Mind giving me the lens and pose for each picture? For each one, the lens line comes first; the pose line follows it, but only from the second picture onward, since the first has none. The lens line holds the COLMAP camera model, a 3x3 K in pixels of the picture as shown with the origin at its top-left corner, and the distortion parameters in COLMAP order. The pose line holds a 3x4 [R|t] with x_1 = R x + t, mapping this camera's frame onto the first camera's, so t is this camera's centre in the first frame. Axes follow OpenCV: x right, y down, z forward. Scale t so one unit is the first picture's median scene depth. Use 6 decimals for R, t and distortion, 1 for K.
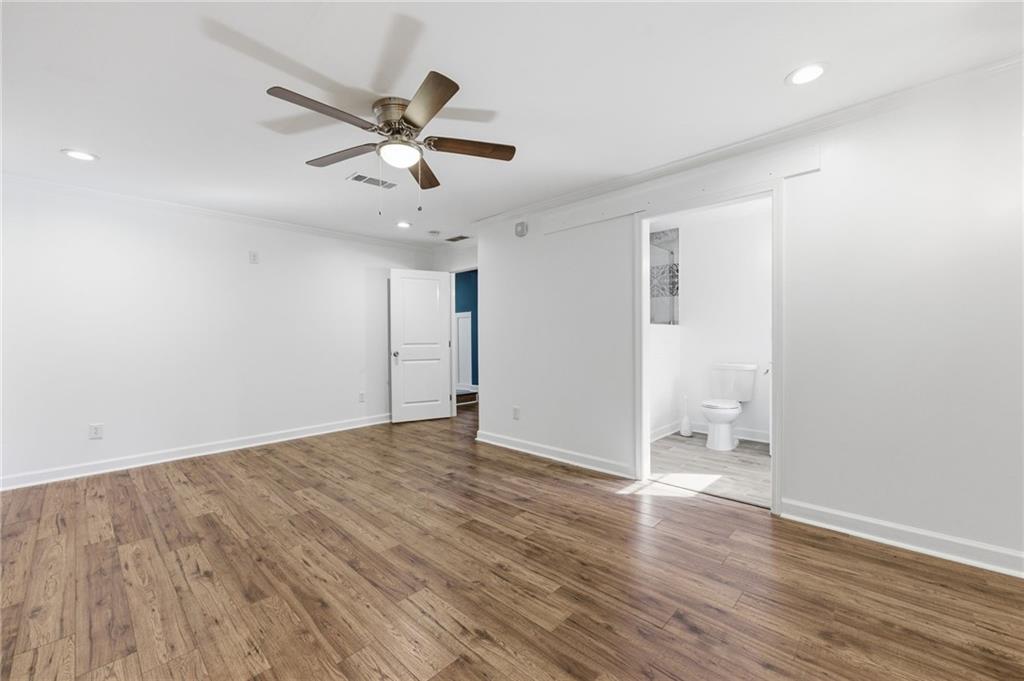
lens RADIAL K [[388.9, 0, 512.0], [0, 388.9, 340.5], [0, 0, 1]] dist [0.006606, -0.000340]
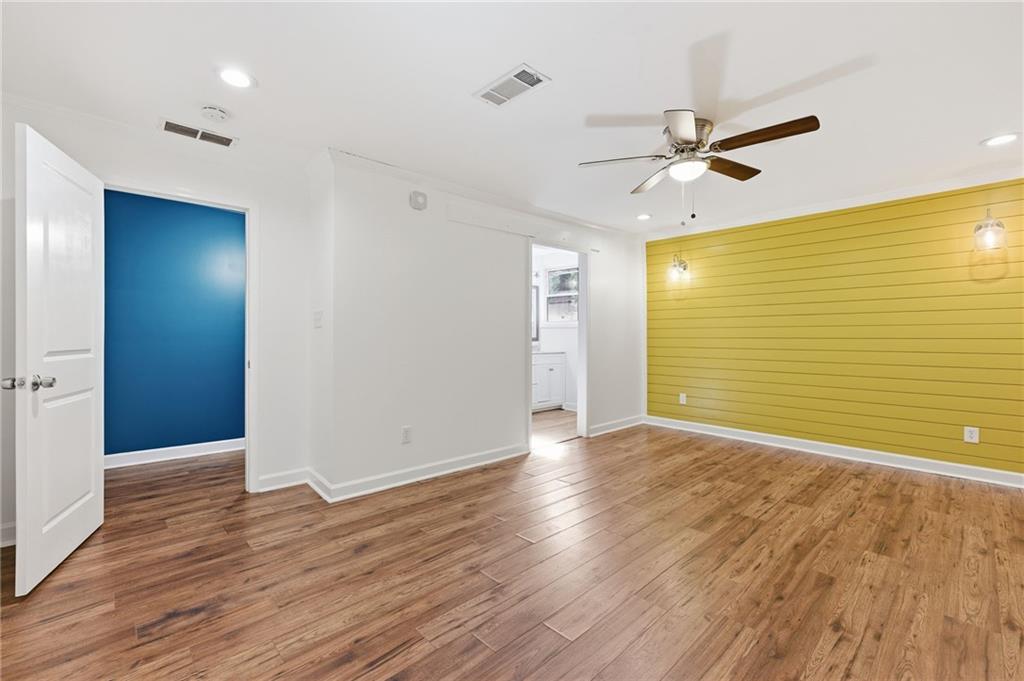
lens RADIAL K [[406.9, 0, 507.4], [0, 406.9, 338.1], [0, 0, 1]] dist [0.000124, 0.000058]
pose [[0.119346, 0.005605, 0.992837, -1.374428], [0.005368, 0.999966, -0.006291, -0.000294], [-0.992838, 0.006080, 0.119312, 1.271983]]
